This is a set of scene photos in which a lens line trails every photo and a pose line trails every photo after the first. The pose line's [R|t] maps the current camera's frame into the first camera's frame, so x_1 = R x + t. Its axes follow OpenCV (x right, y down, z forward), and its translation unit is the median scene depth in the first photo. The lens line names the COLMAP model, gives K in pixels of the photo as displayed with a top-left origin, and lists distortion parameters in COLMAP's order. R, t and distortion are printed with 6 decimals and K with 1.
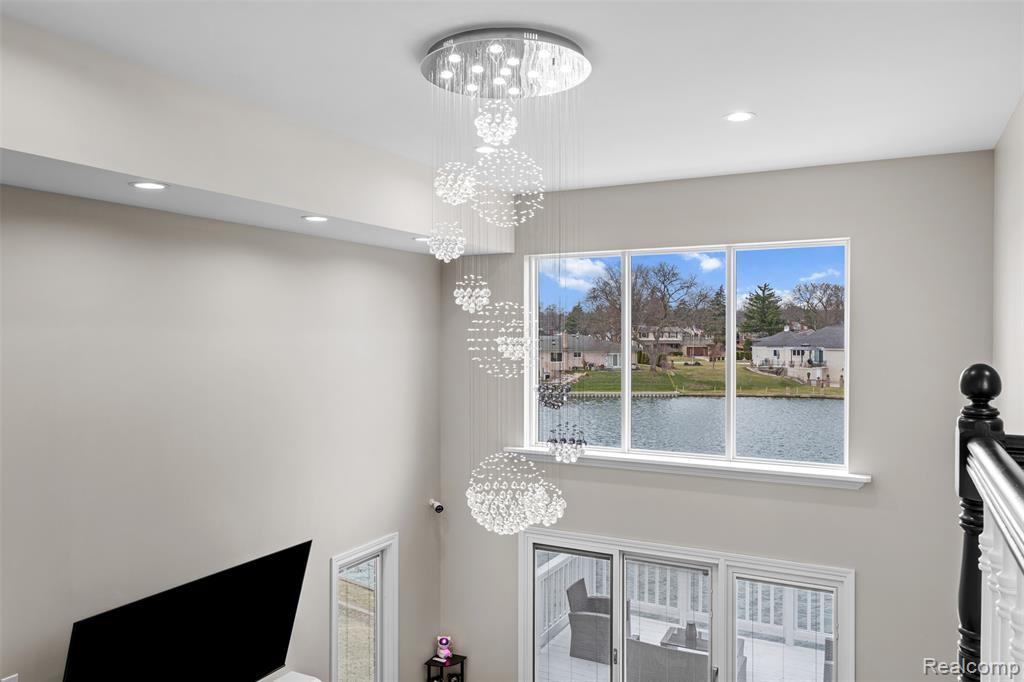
lens RADIAL K [[748.9, 0, 525.4], [0, 748.9, 336.3], [0, 0, 1]] dist [-0.006190, -0.002861]
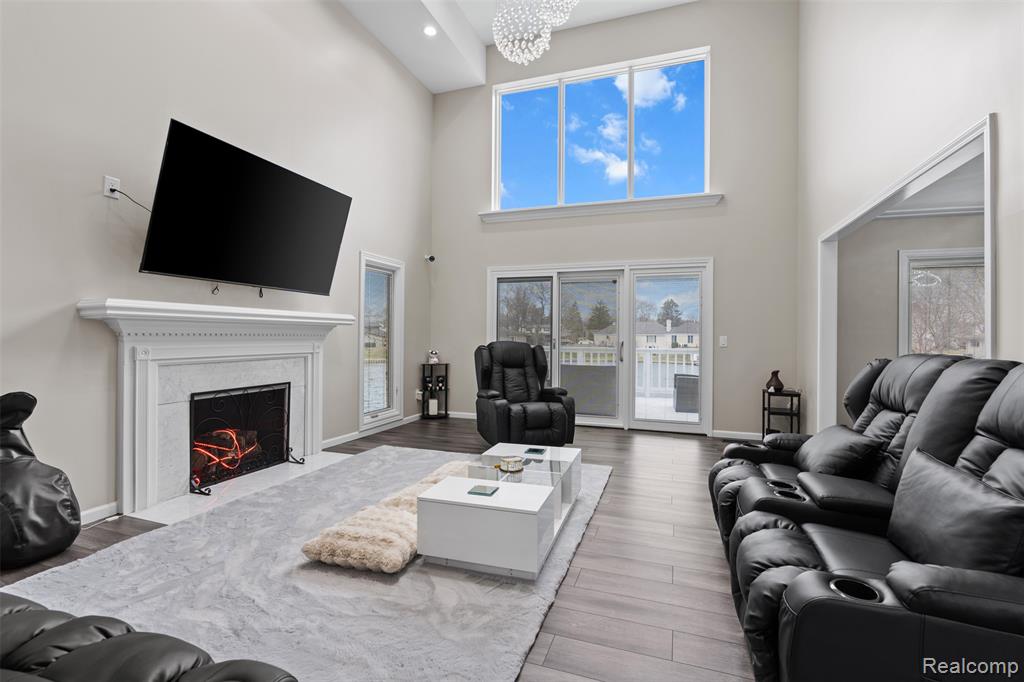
lens RADIAL K [[463.0, 0, 517.7], [0, 463.0, 335.8], [0, 0, 1]] dist [-0.013469, 0.003962]
pose [[0.990729, 0.006449, 0.135697, -0.070851], [-0.006070, 0.999976, -0.003206, 0.381236], [-0.135715, 0.002353, 0.990745, 0.087523]]
